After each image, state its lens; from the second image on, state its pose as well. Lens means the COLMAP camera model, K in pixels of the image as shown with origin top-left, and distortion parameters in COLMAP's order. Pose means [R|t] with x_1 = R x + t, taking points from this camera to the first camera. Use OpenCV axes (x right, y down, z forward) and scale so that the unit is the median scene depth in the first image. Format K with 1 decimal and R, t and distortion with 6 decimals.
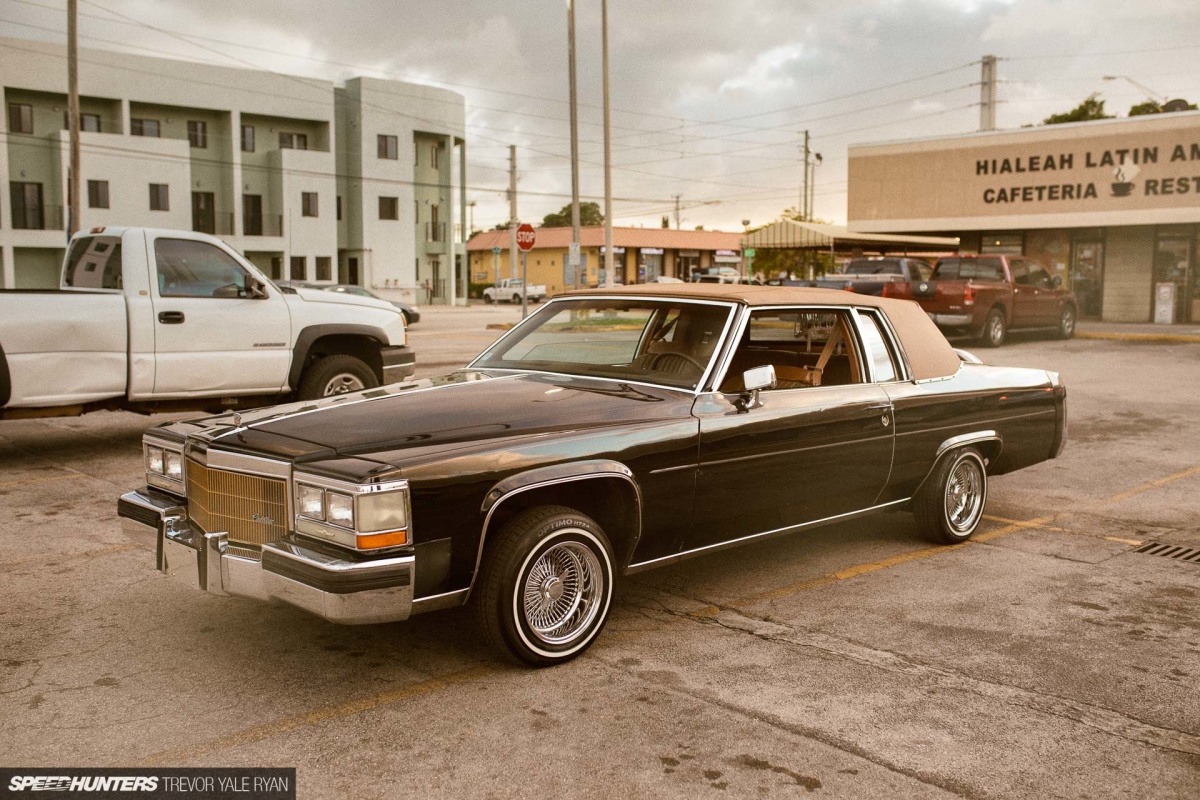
lens RADIAL K [[1152.3, 0, 600.2], [0, 1152.3, 431.7], [0, 0, 1]] dist [-0.044060, -0.002196]
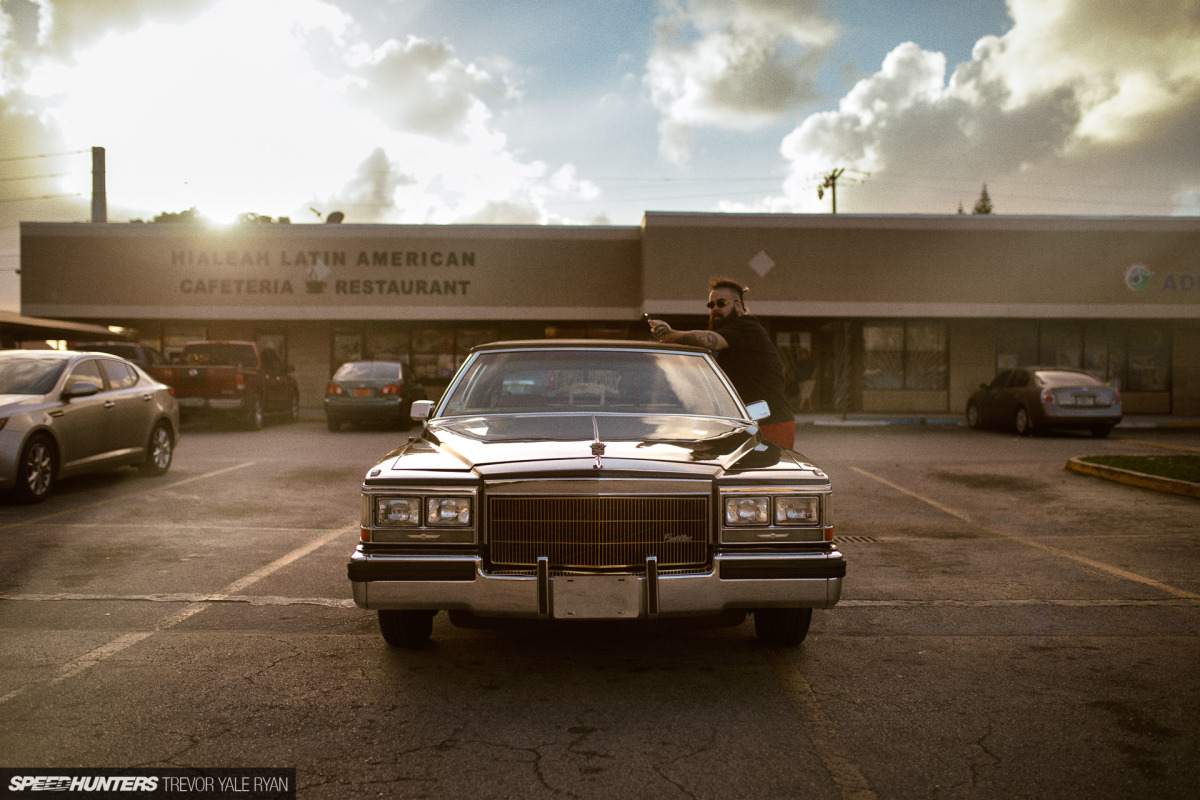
lens RADIAL K [[1180.5, 0, 585.4], [0, 1180.5, 398.8], [0, 0, 1]] dist [-0.038650, 0.016896]
pose [[0.666379, -0.003220, 0.745606, -0.227980], [0.089624, 0.993086, -0.075812, 0.004820], [-0.740207, 0.117343, 0.662060, 0.065659]]
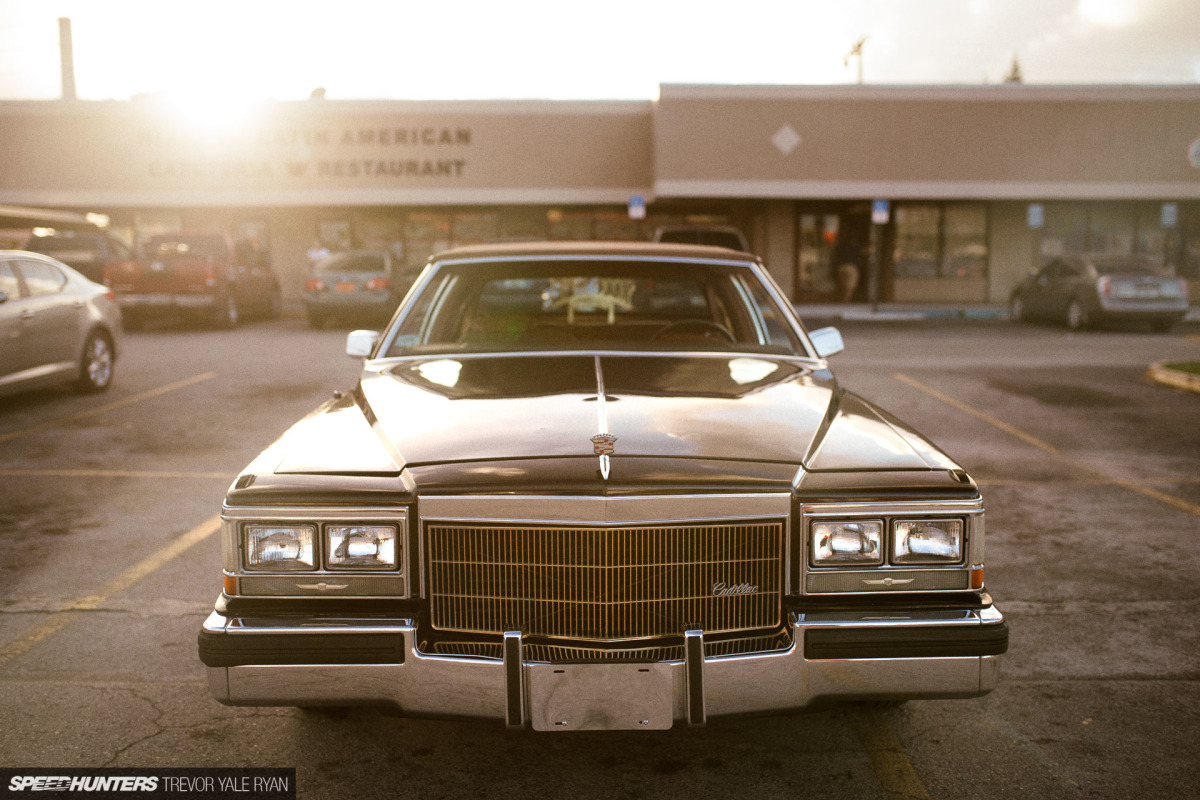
lens RADIAL K [[1180.5, 0, 585.4], [0, 1180.5, 398.8], [0, 0, 1]] dist [-0.038650, 0.016896]
pose [[0.671075, -0.082317, 0.736806, -0.163526], [0.095935, 0.995103, 0.023798, -0.010579], [-0.735157, 0.054716, 0.675686, 0.120202]]
